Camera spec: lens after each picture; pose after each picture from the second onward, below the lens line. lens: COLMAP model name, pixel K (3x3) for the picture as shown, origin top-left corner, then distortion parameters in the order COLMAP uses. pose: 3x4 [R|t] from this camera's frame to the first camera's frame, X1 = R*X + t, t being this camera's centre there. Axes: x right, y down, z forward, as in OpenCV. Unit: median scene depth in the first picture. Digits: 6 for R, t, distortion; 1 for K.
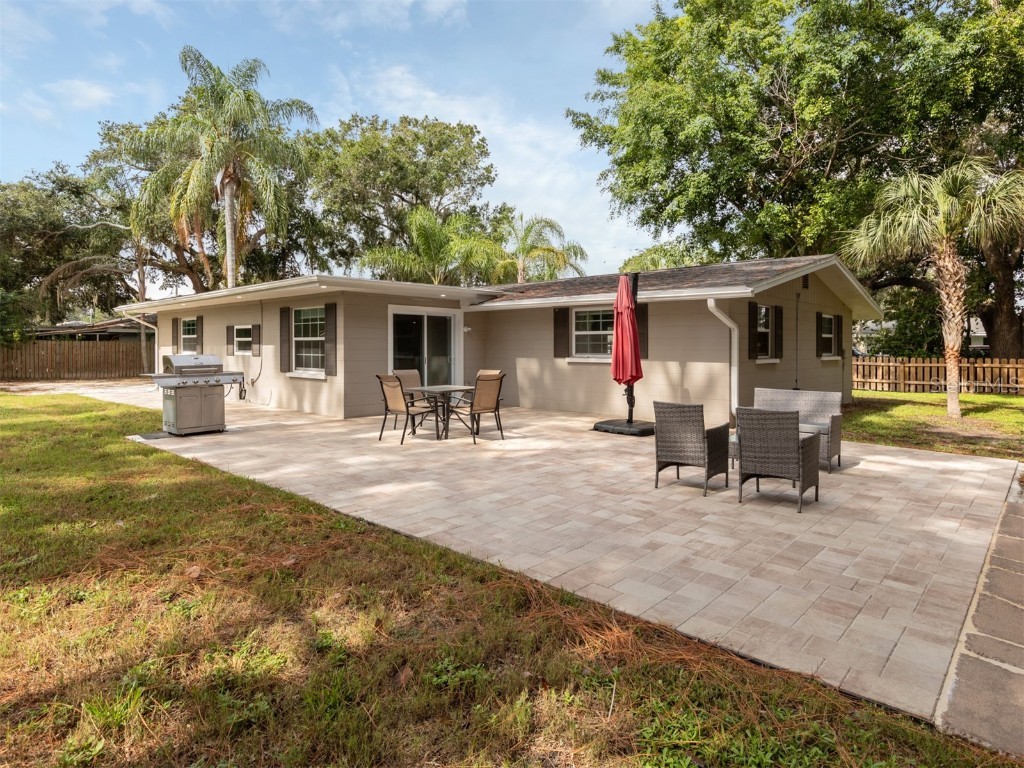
lens RADIAL K [[586.4, 0, 507.6], [0, 586.4, 355.2], [0, 0, 1]] dist [0.001516, 0.000836]
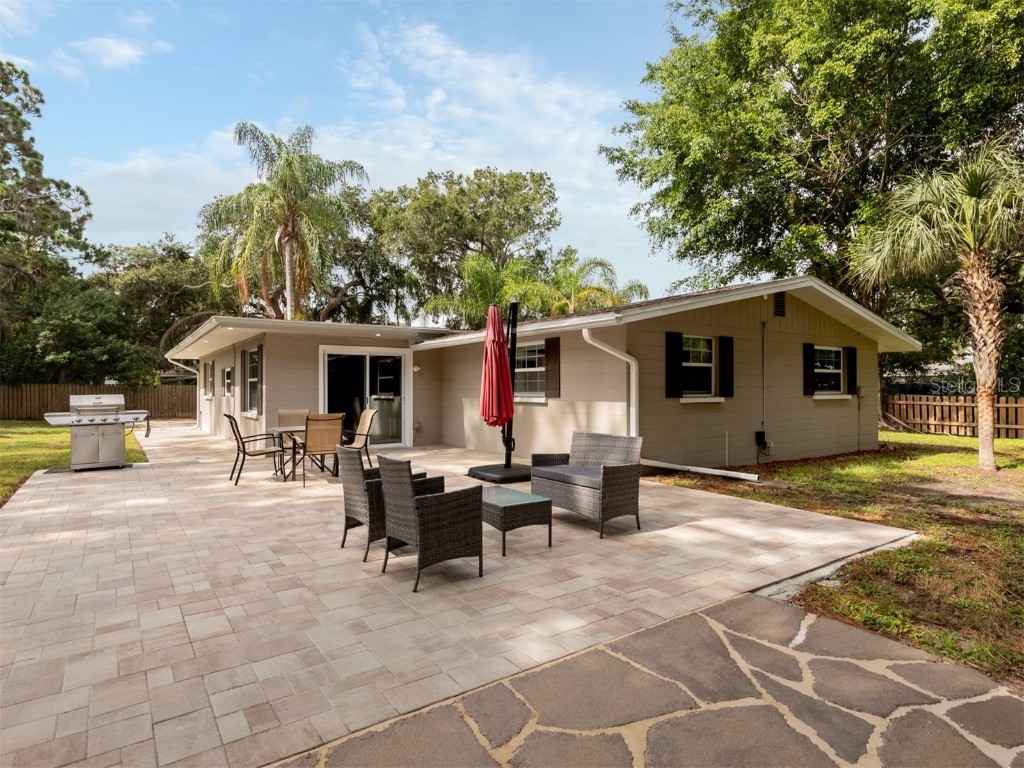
lens RADIAL K [[561.3, 0, 512.0], [0, 561.3, 384.0], [0, 0, 1]] dist [0.004334, 0.001182]
pose [[0.978290, -0.007768, -0.207097, 0.239316], [0.003108, 0.999735, -0.022817, 0.002971], [0.207220, 0.021678, 0.978054, 0.089860]]
